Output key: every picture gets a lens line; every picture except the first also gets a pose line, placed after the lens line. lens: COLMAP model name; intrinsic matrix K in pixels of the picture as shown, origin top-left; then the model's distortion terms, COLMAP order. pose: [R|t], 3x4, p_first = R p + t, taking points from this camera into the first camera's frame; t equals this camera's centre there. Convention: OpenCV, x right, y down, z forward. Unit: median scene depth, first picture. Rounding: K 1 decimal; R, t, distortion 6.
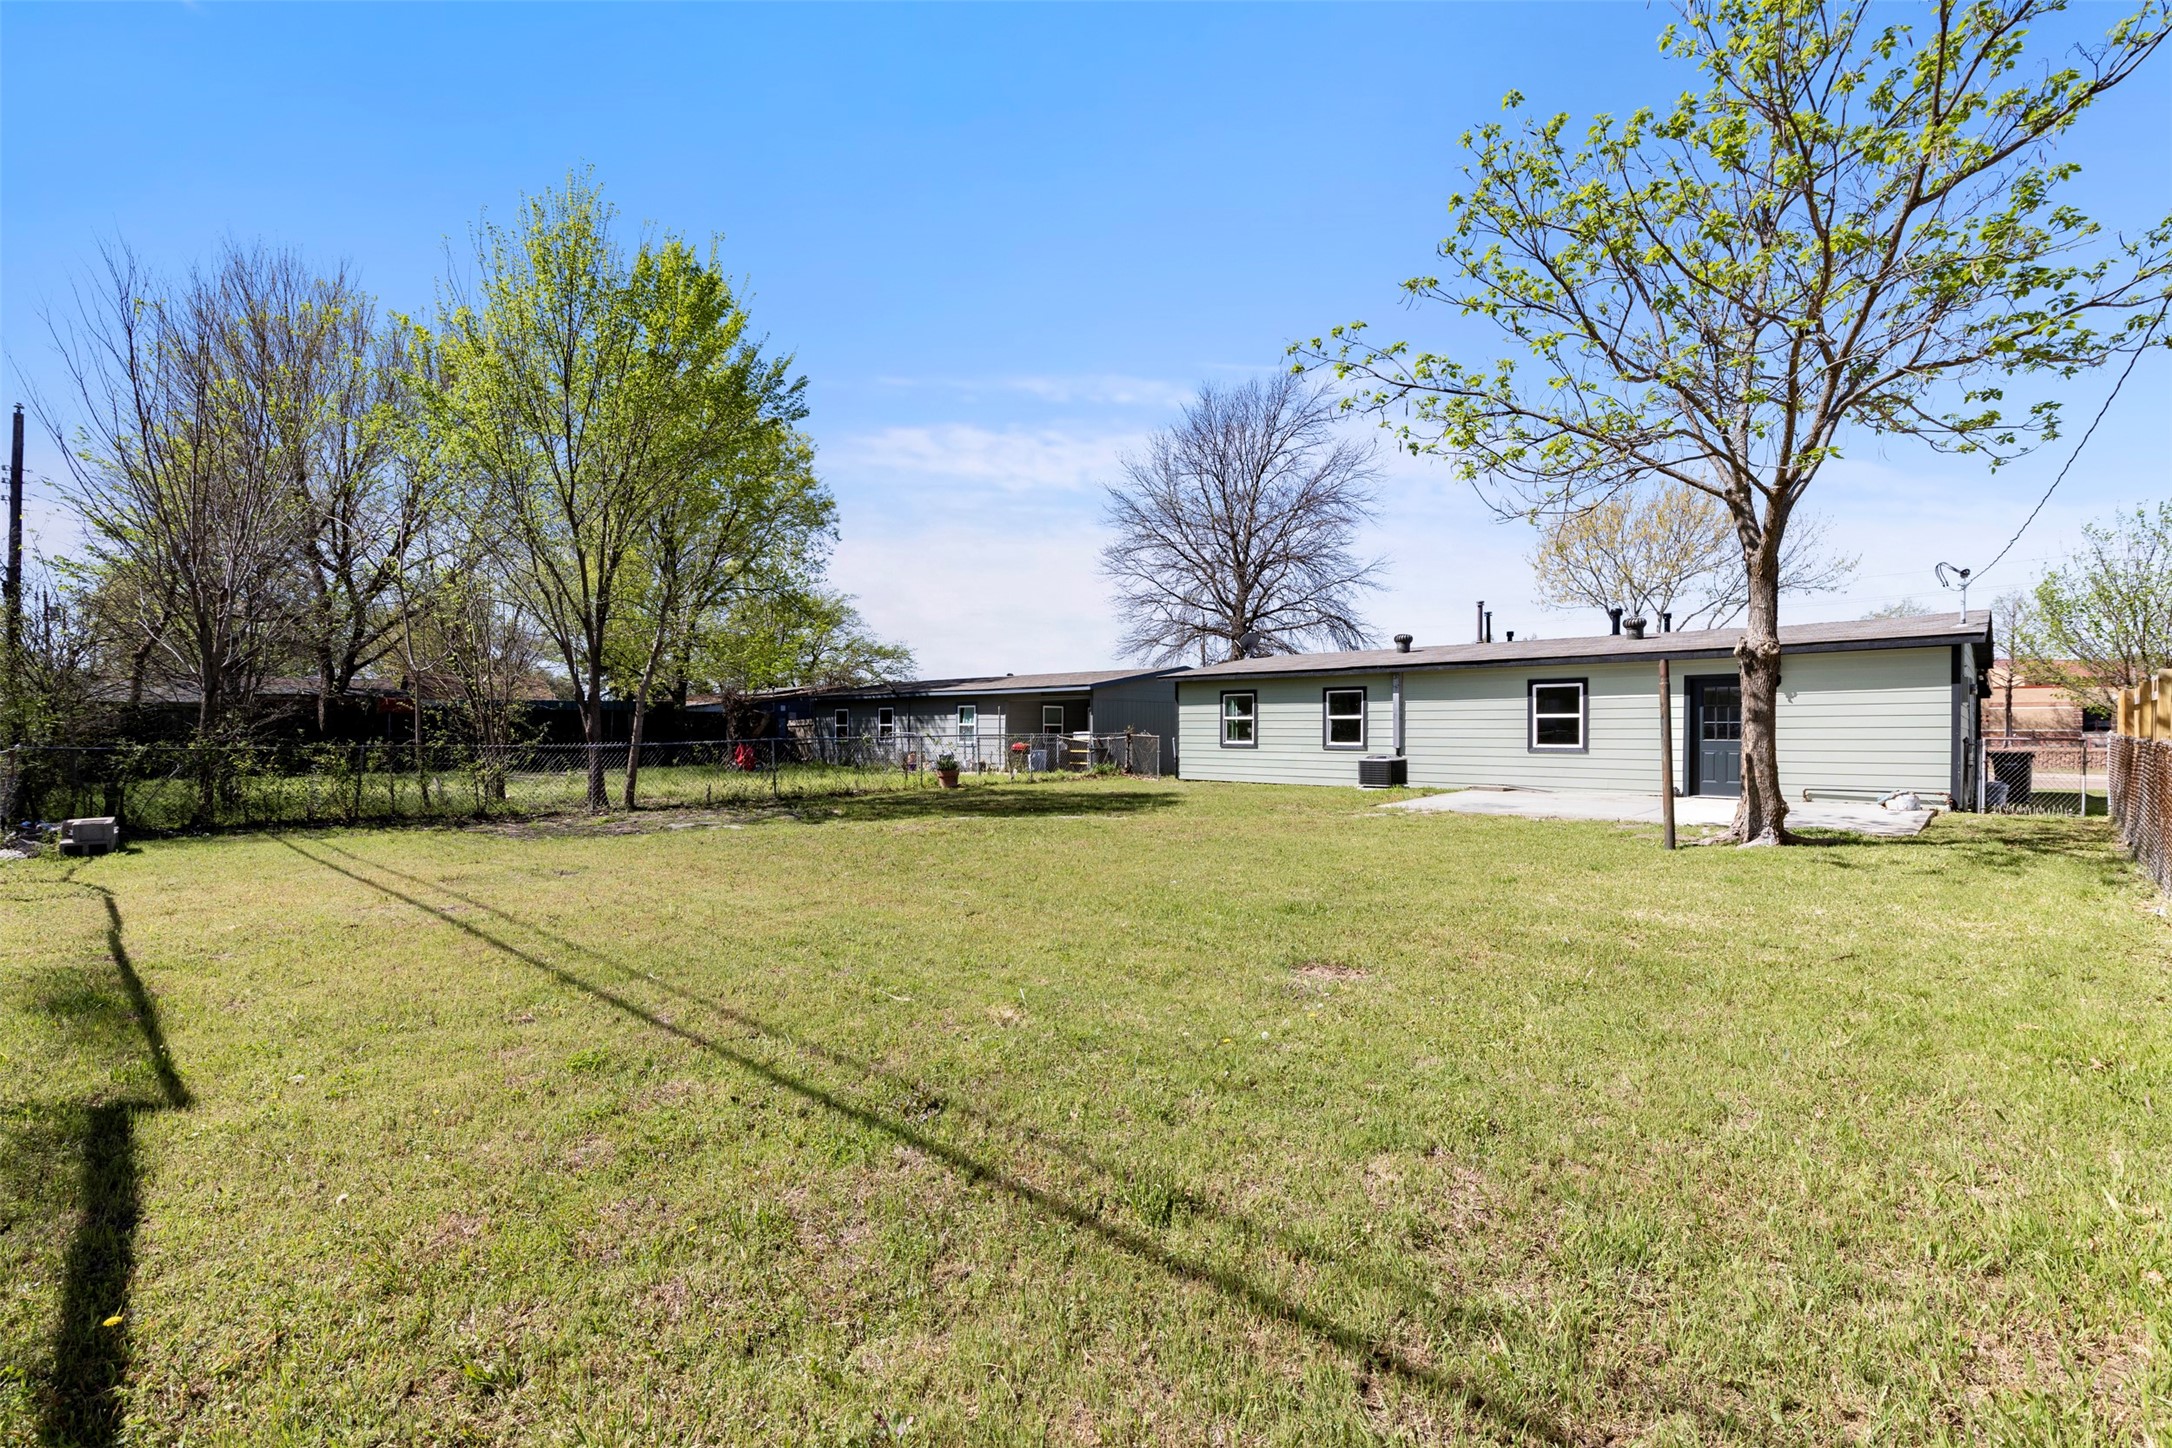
lens RADIAL K [[983.5, 0, 1090.2], [0, 983.5, 736.2], [0, 0, 1]] dist [0.009498, -0.003636]
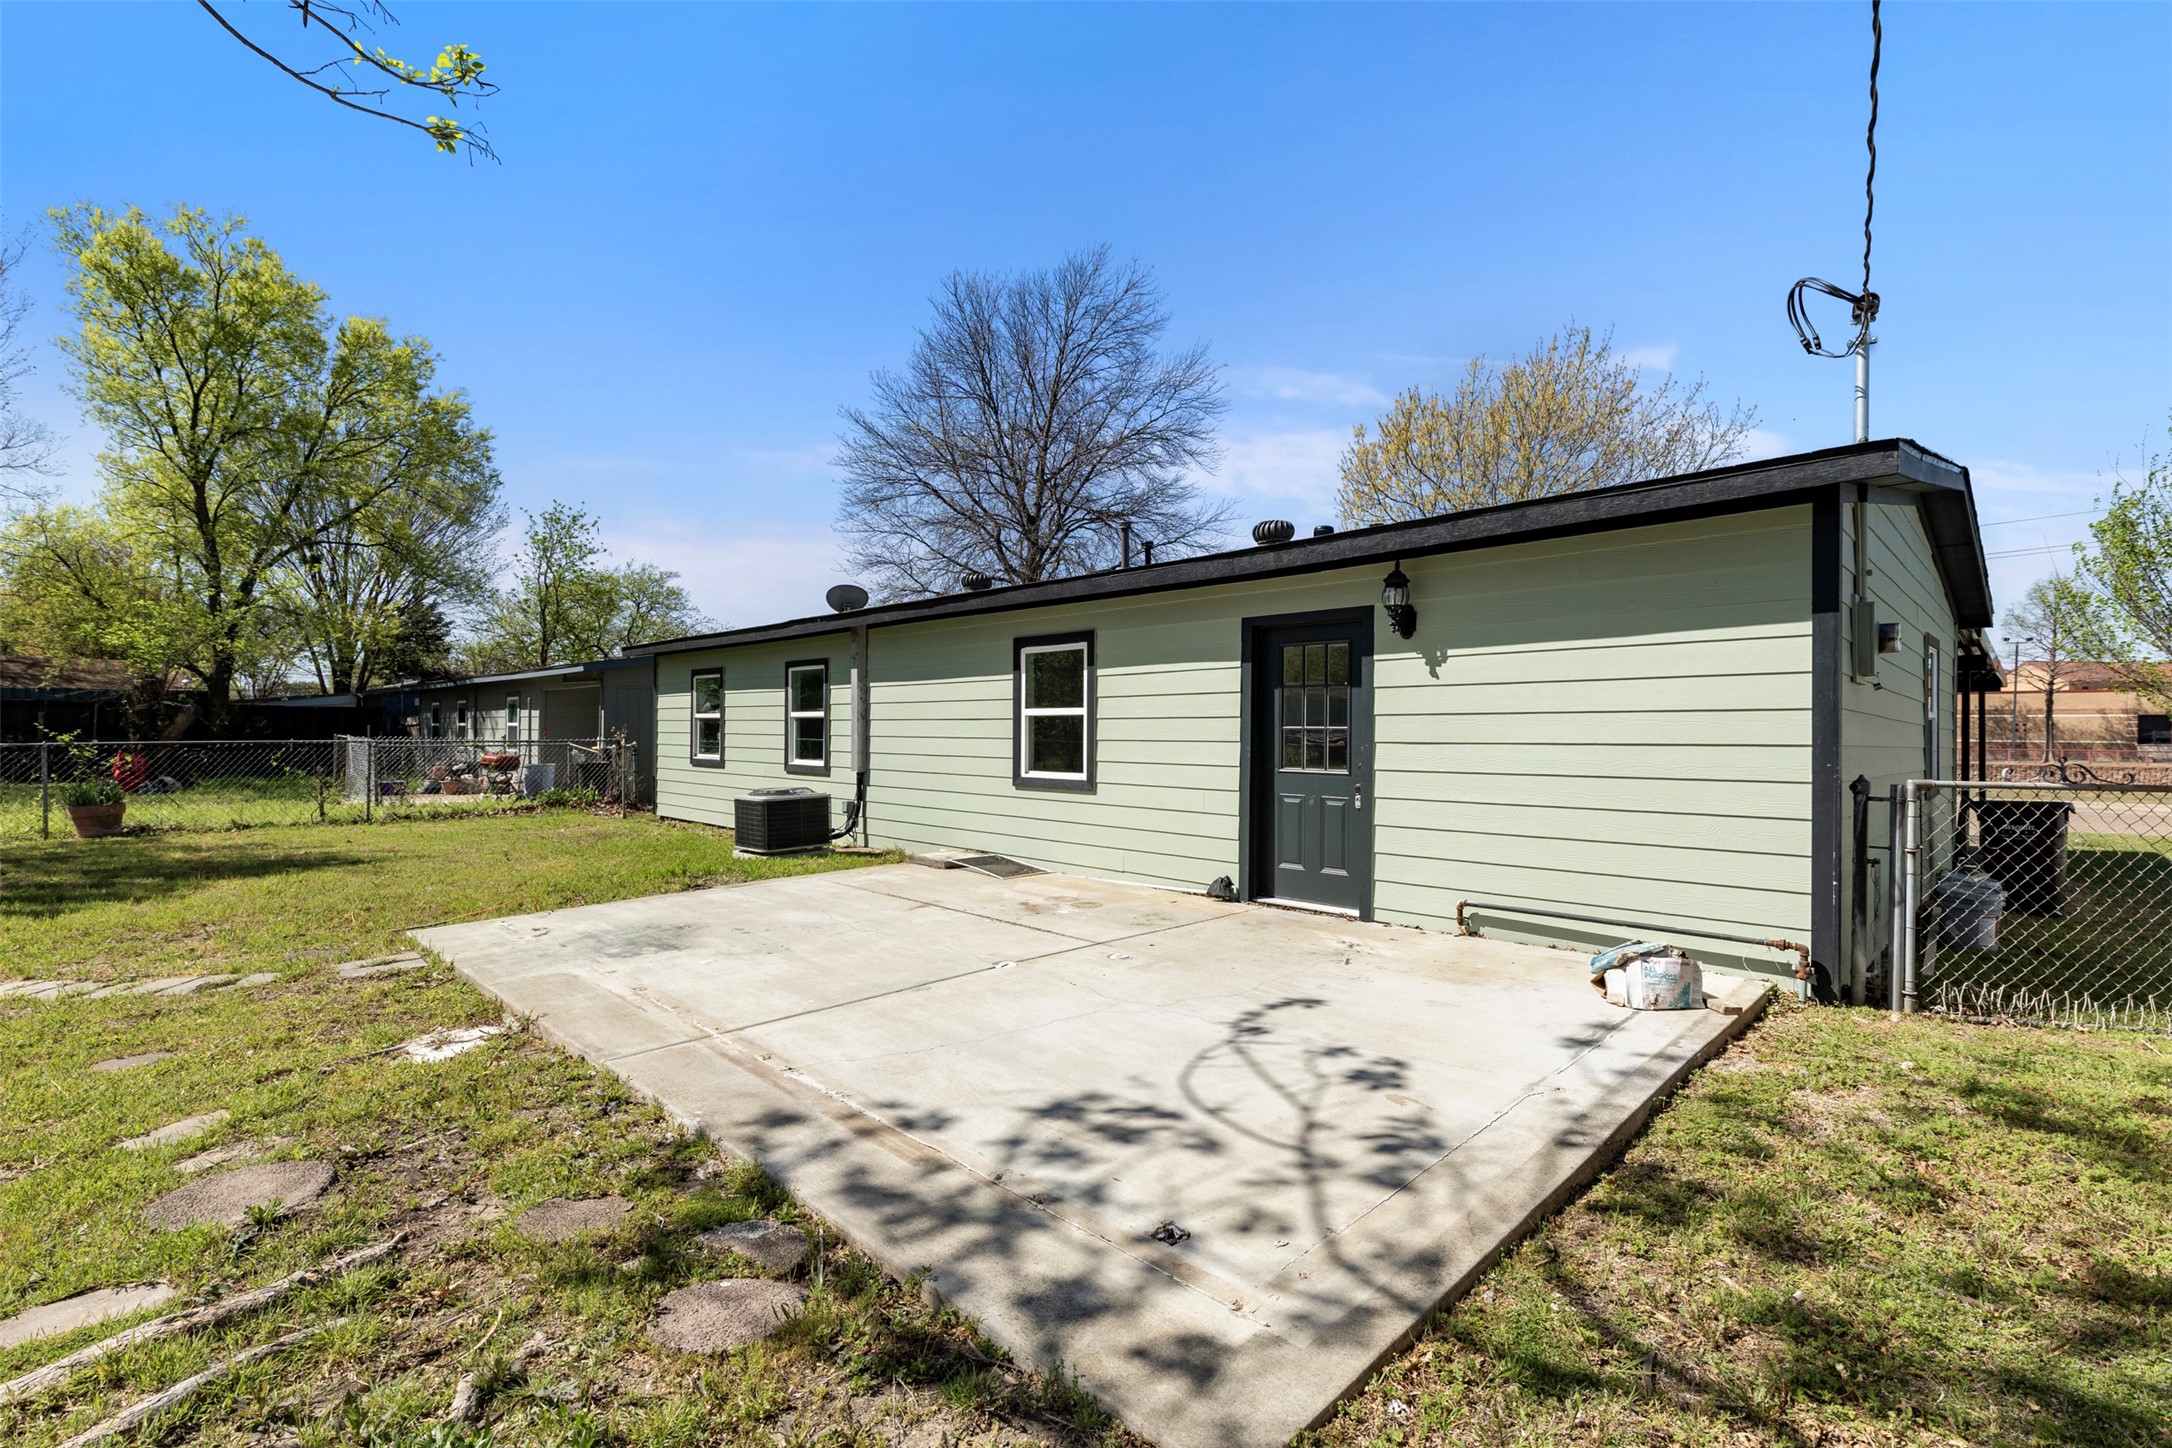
lens RADIAL K [[983.5, 0, 1101.2], [0, 983.5, 729.2], [0, 0, 1]] dist [0.009498, -0.003636]
pose [[0.999810, 0.006624, -0.018306, 0.402735], [-0.006807, 0.999927, -0.009993, -0.006123], [0.018238, 0.010115, 0.999782, 0.419023]]
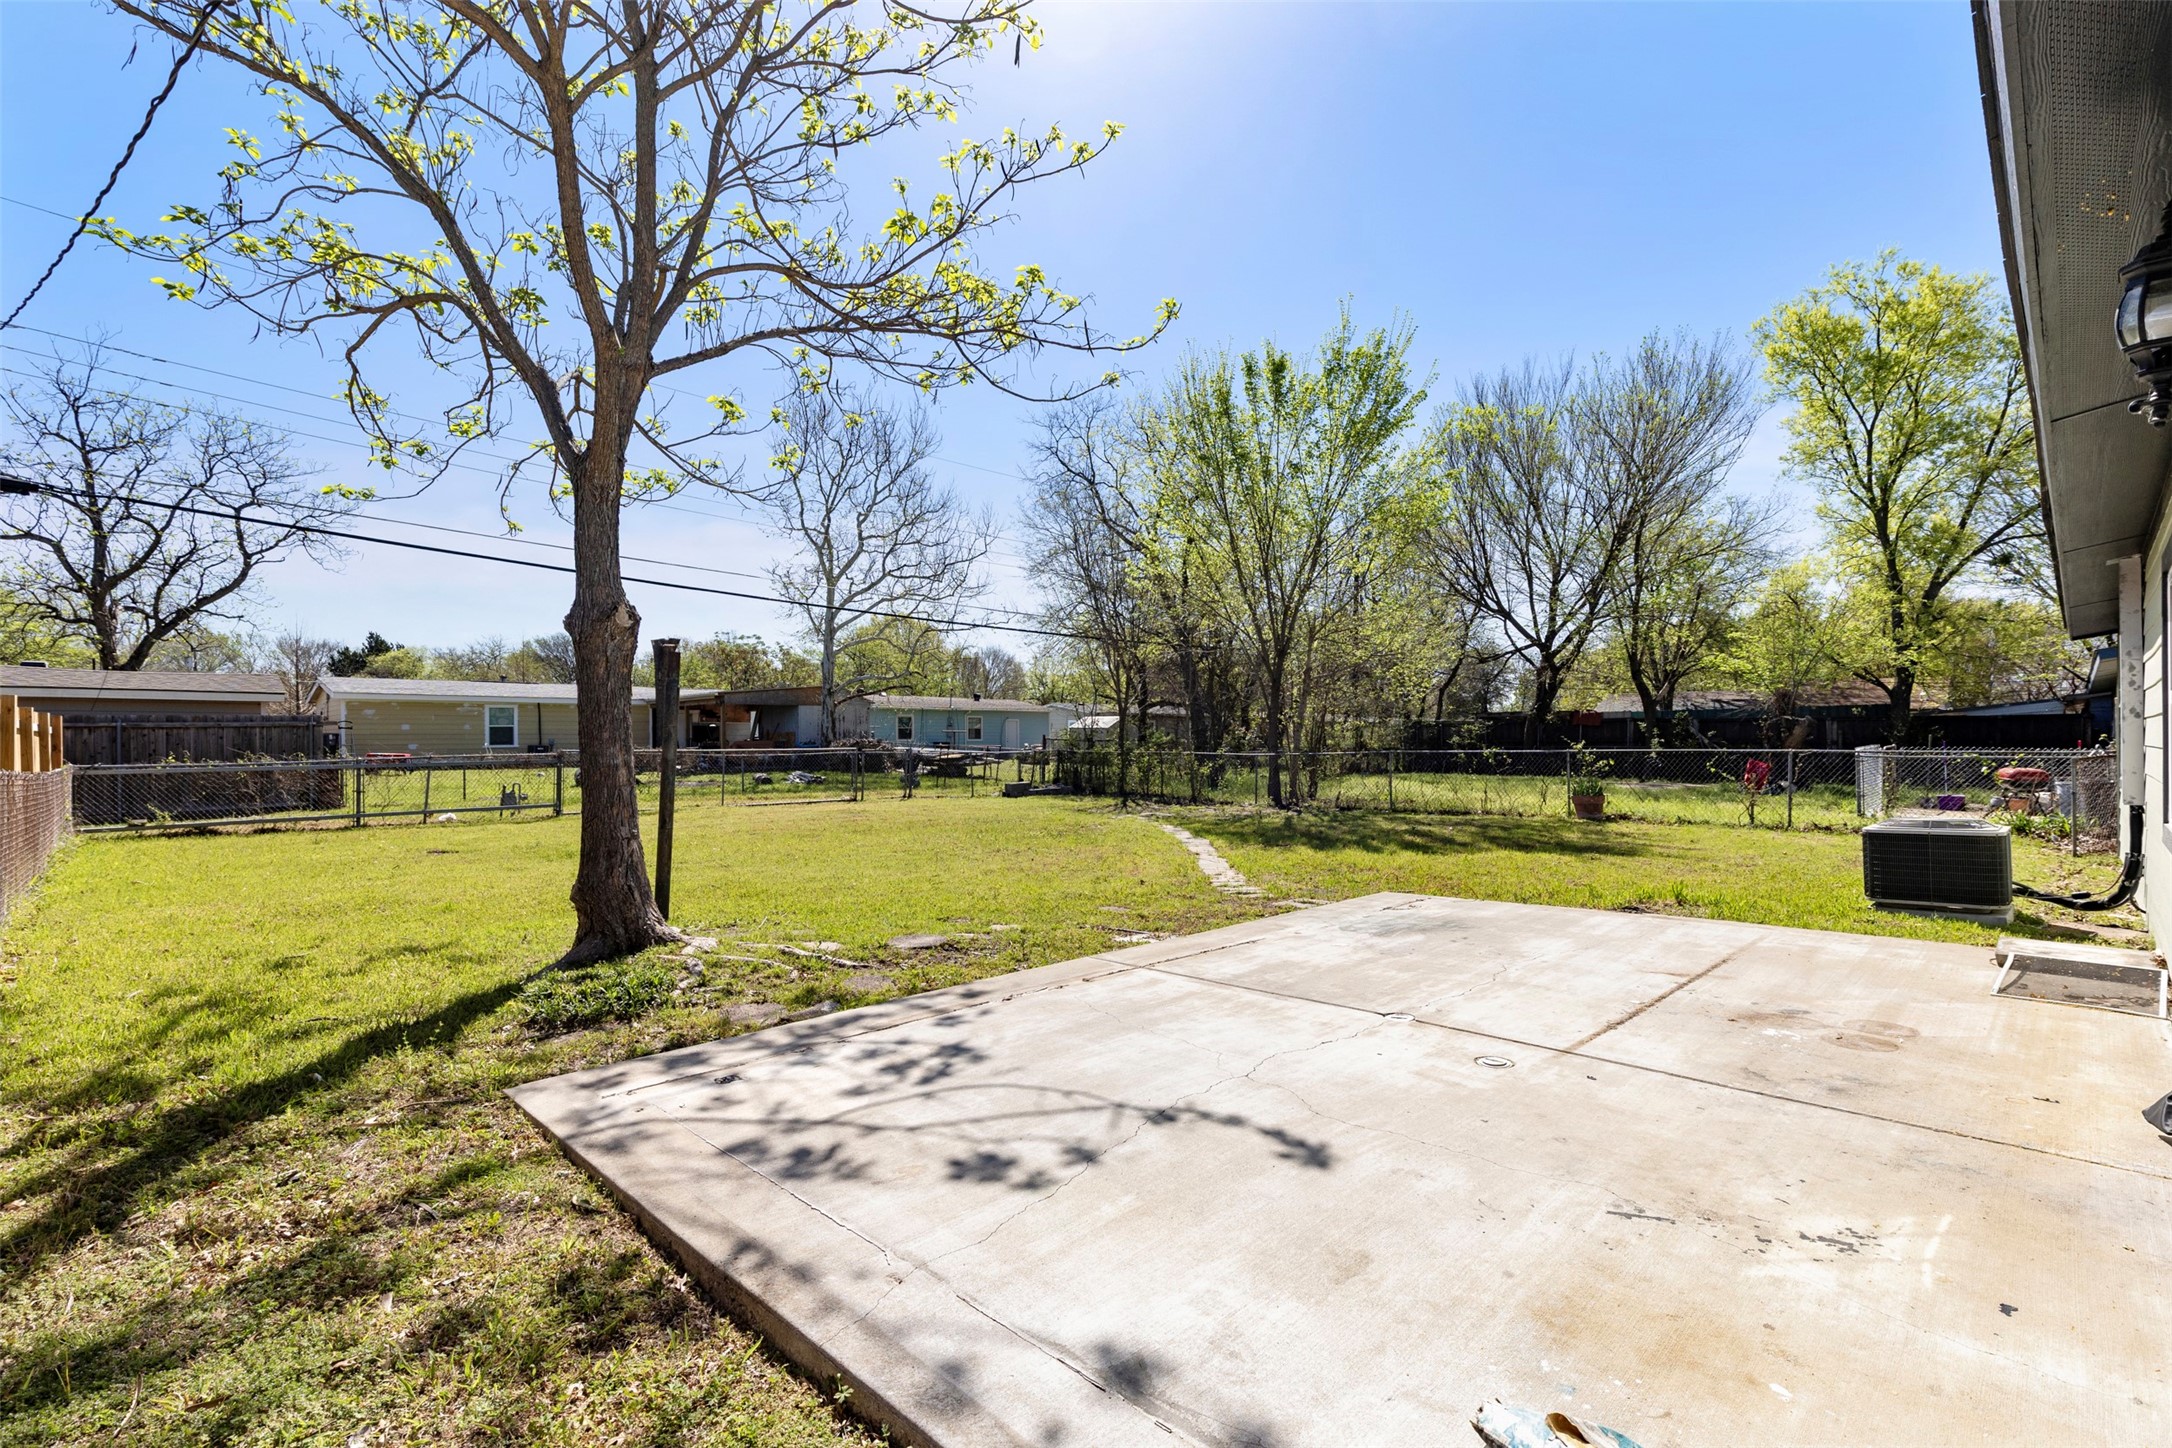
lens RADIAL K [[983.5, 0, 1096.4], [0, 983.5, 713.5], [0, 0, 1]] dist [0.009498, -0.003636]
pose [[-0.032406, -0.025208, -0.999157, 0.641484], [-0.005488, 0.999671, -0.025043, -0.007378], [0.999460, 0.004671, -0.032533, 0.670496]]
